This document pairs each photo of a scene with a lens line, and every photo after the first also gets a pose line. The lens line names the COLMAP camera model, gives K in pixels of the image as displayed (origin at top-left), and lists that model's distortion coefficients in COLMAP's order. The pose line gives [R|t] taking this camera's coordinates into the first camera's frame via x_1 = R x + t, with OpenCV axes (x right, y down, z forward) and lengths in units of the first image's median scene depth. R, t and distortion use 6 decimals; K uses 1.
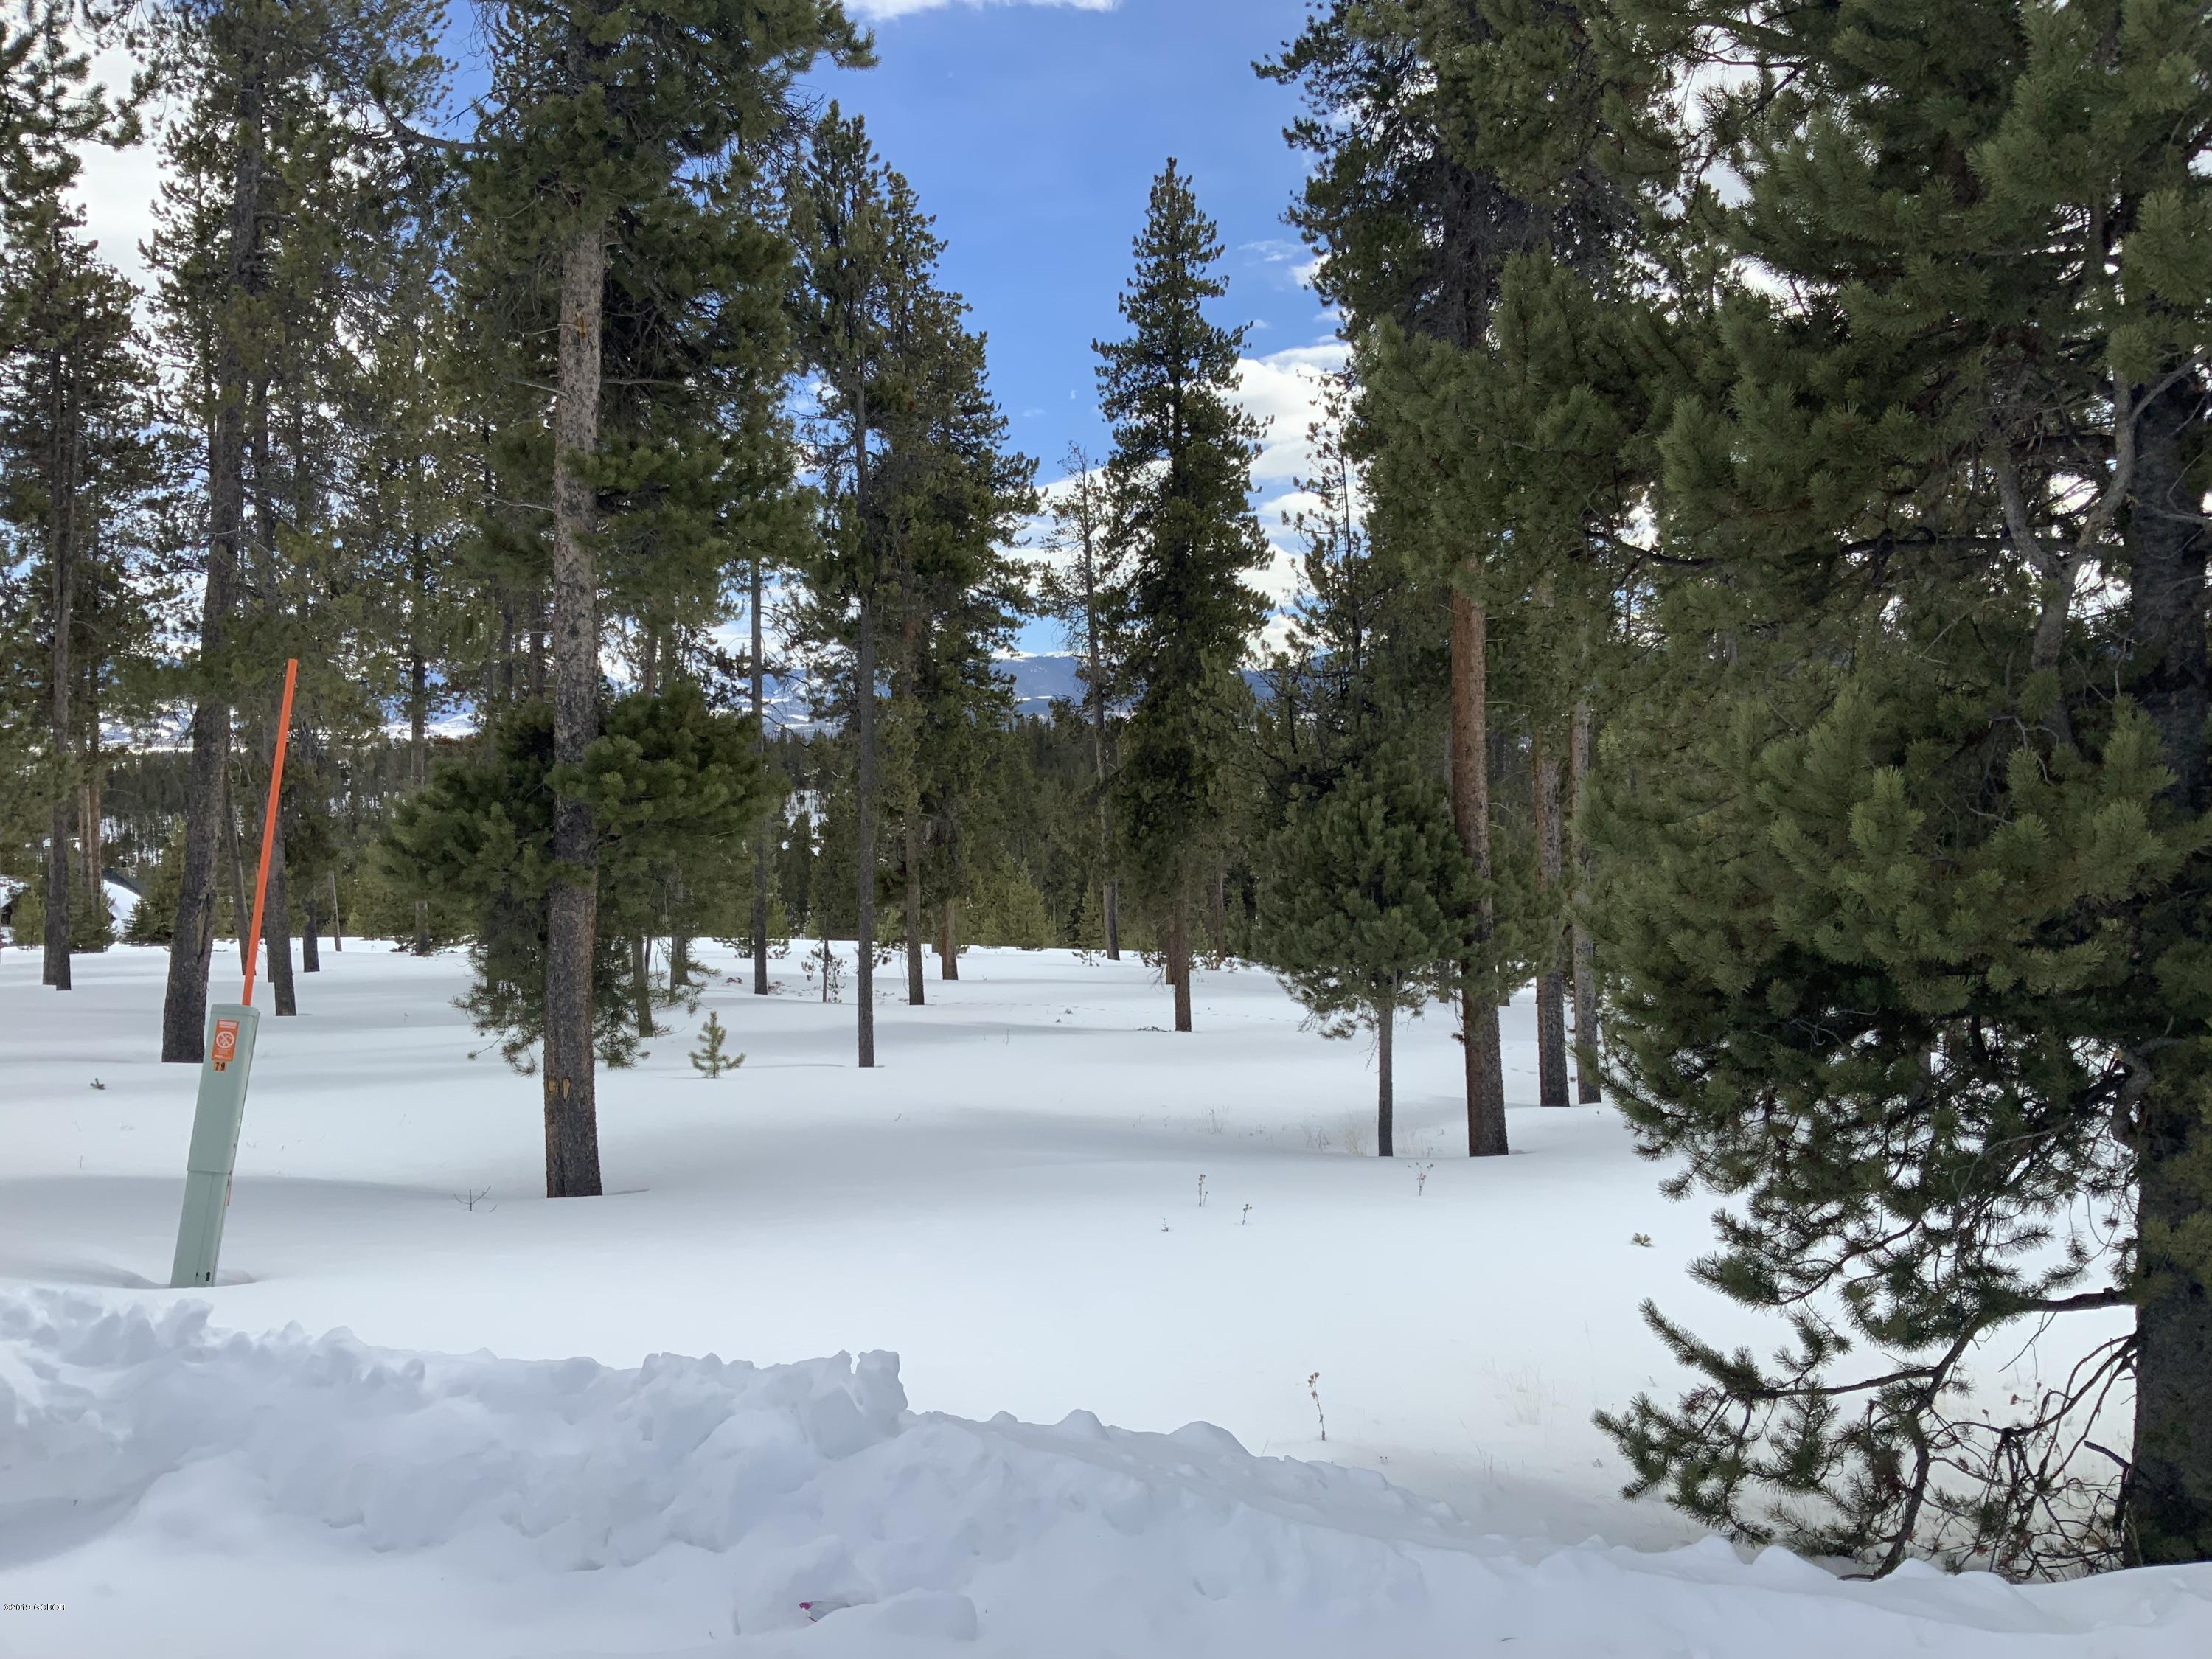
lens RADIAL K [[1852.0, 0, 1089.2], [0, 1852.0, 838.2], [0, 0, 1]] dist [-0.004313, -0.023718]
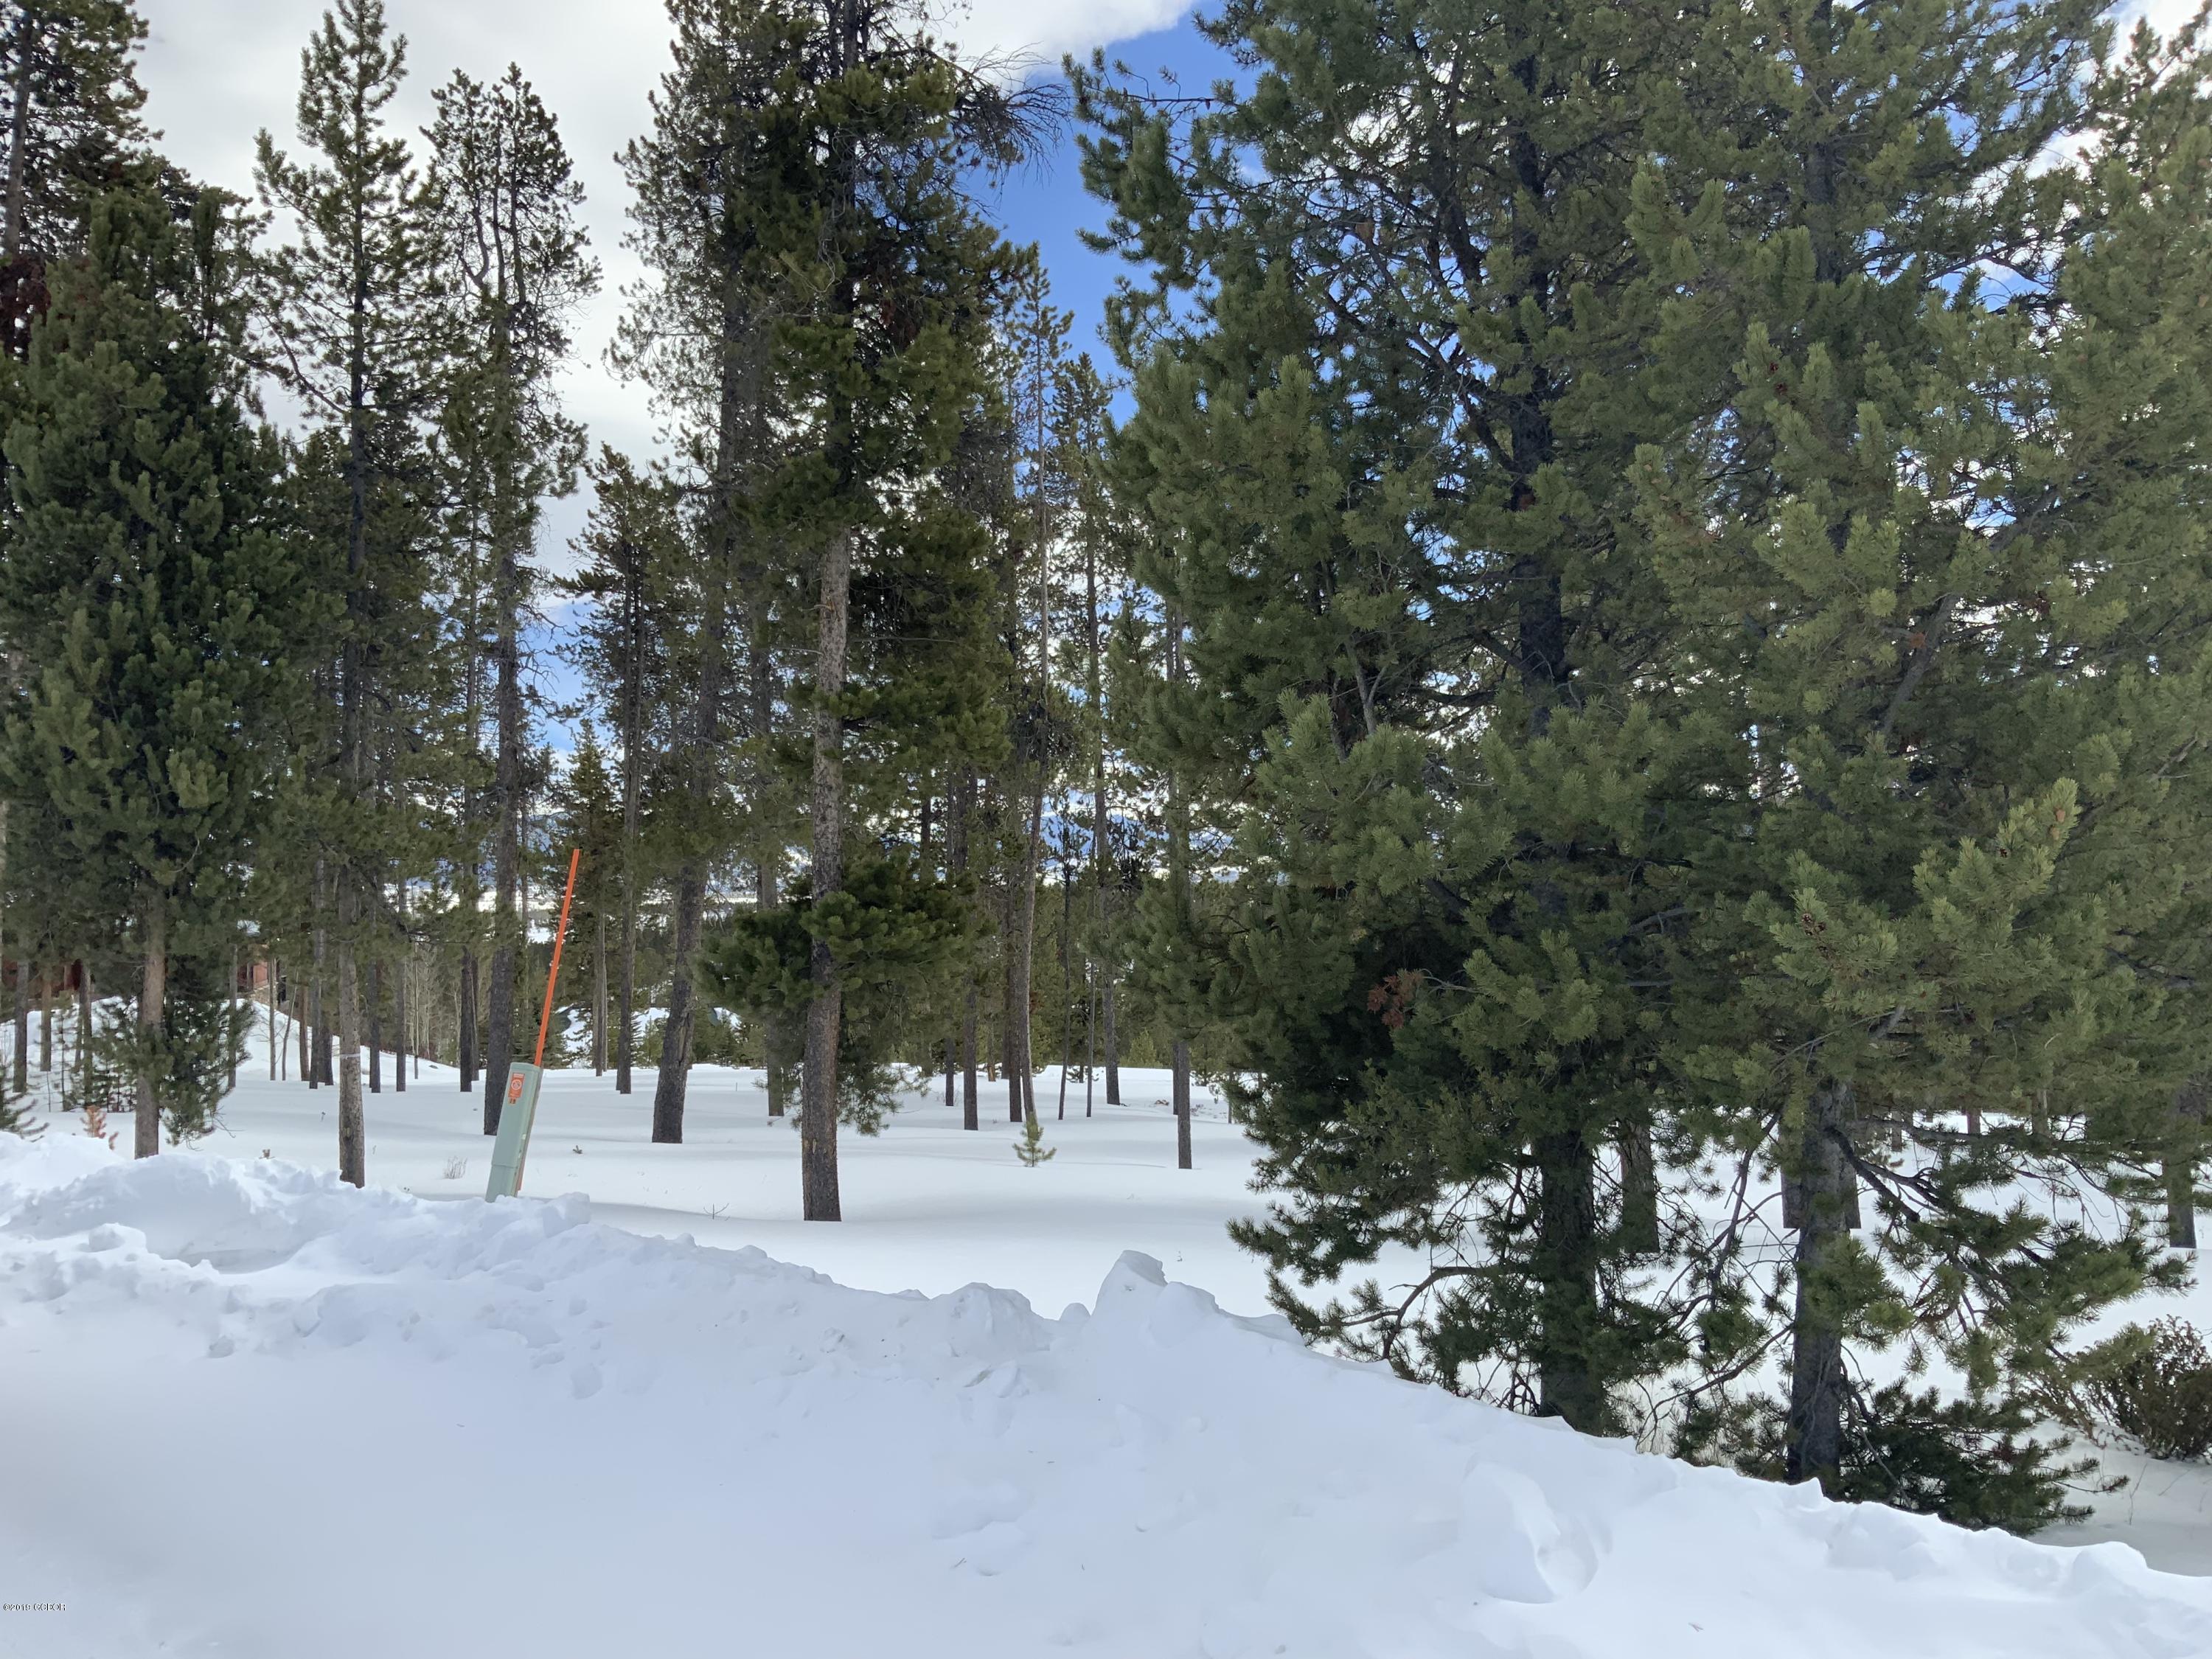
lens RADIAL K [[1852.0, 0, 1087.8], [0, 1852.0, 834.7], [0, 0, 1]] dist [-0.004313, -0.023718]
pose [[0.951738, -0.010713, -0.306726, 0.328911], [-0.014098, 0.996810, -0.078559, 0.009164], [0.306589, 0.079092, 0.948550, -0.264583]]
